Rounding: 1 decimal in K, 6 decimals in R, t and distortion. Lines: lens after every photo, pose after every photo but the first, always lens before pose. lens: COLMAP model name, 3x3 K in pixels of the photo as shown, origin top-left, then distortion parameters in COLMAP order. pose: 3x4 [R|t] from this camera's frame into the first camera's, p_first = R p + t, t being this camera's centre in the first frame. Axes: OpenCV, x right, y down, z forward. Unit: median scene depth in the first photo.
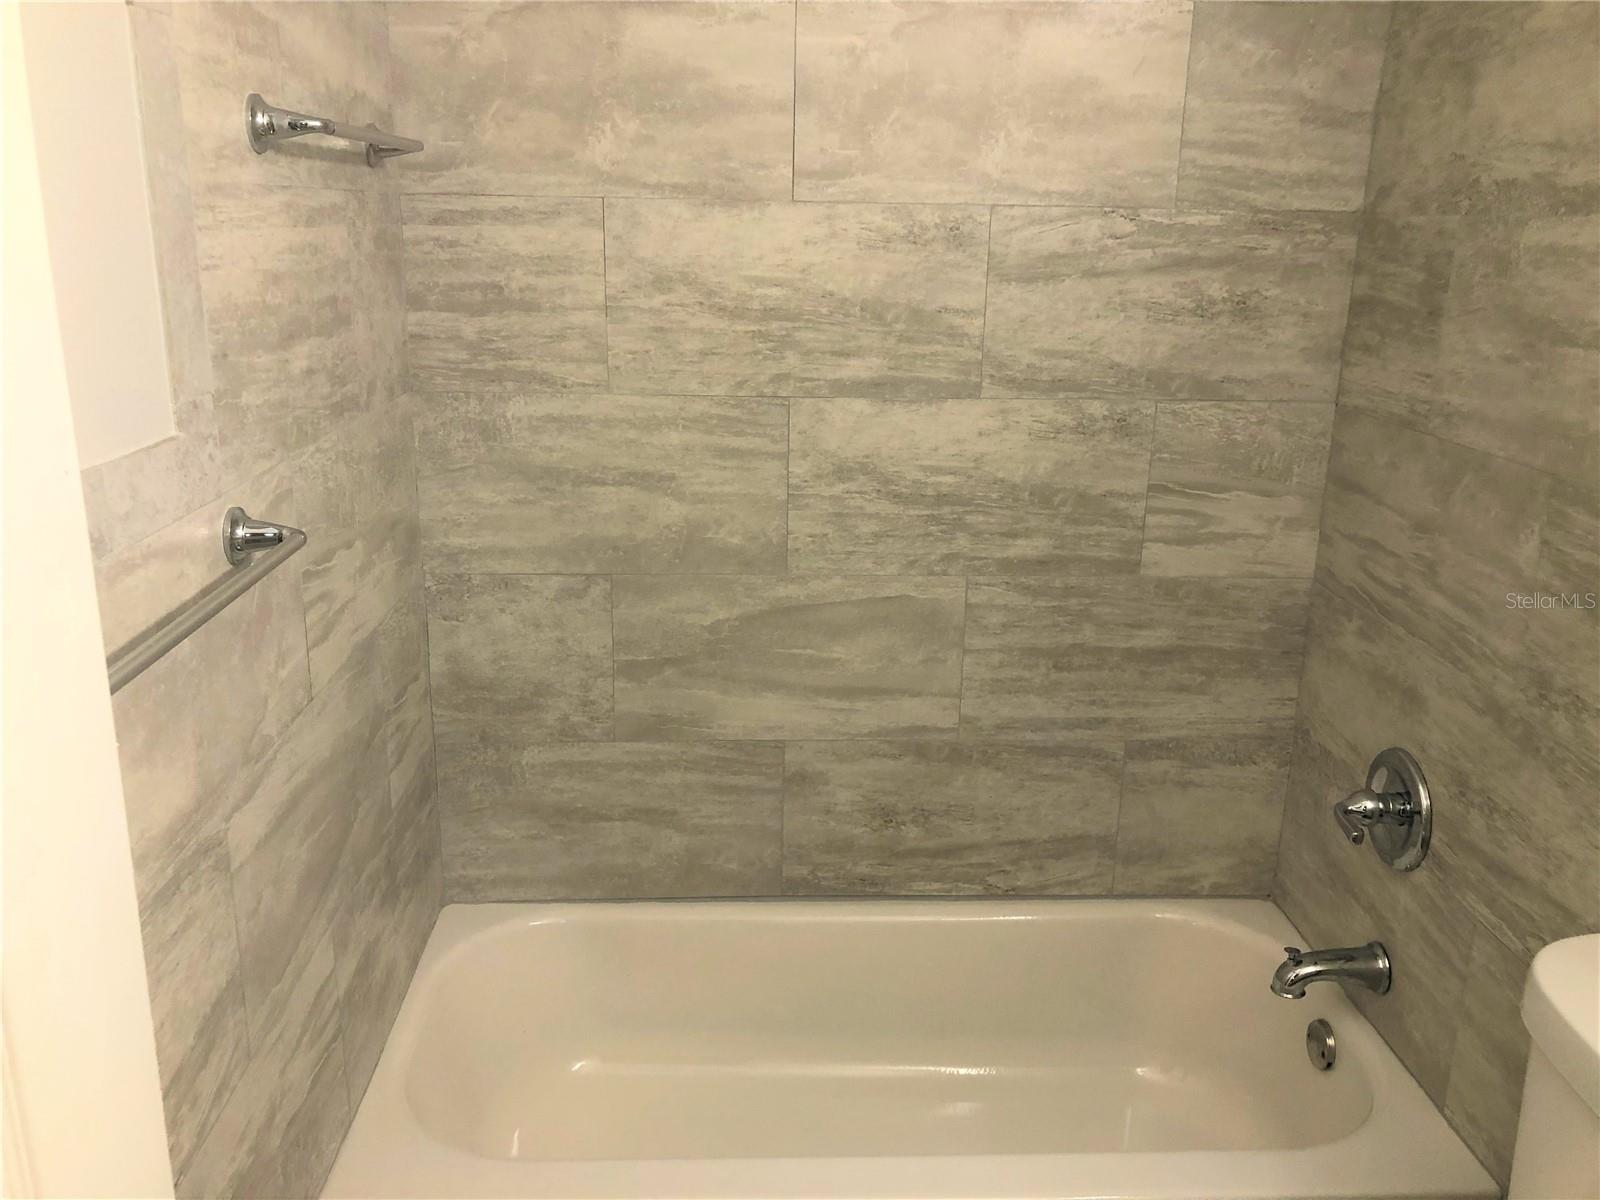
lens RADIAL K [[1303.4, 0, 804.6], [0, 1303.4, 596.9], [0, 0, 1]] dist [0.040044, -0.061975]
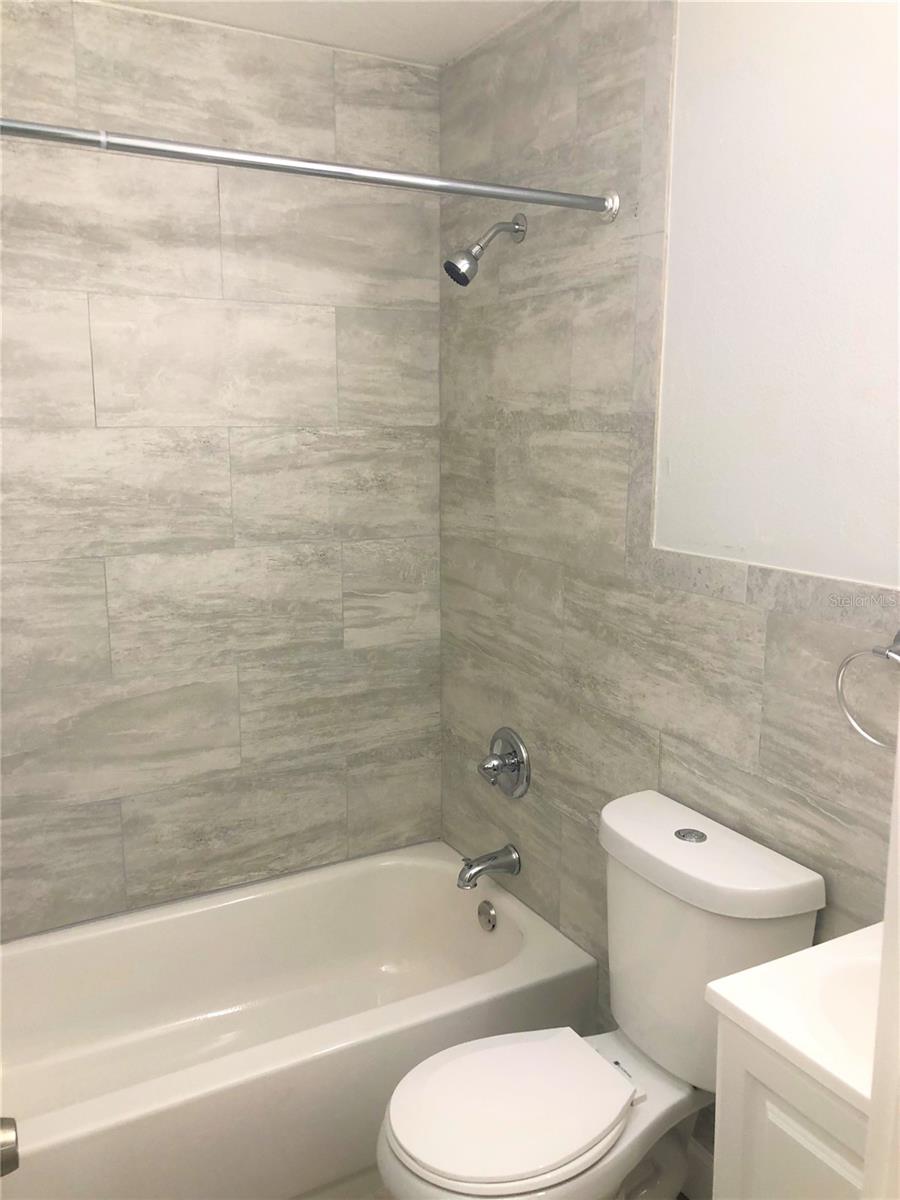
lens RADIAL K [[994.2, 0, 448.1], [0, 994.2, 593.1], [0, 0, 1]] dist [0.105708, -0.248633]
pose [[0.894352, -0.097870, 0.436528, -0.164199], [0.141417, 0.987590, -0.068314, 0.017776], [-0.424425, 0.122829, 0.897093, -0.166781]]
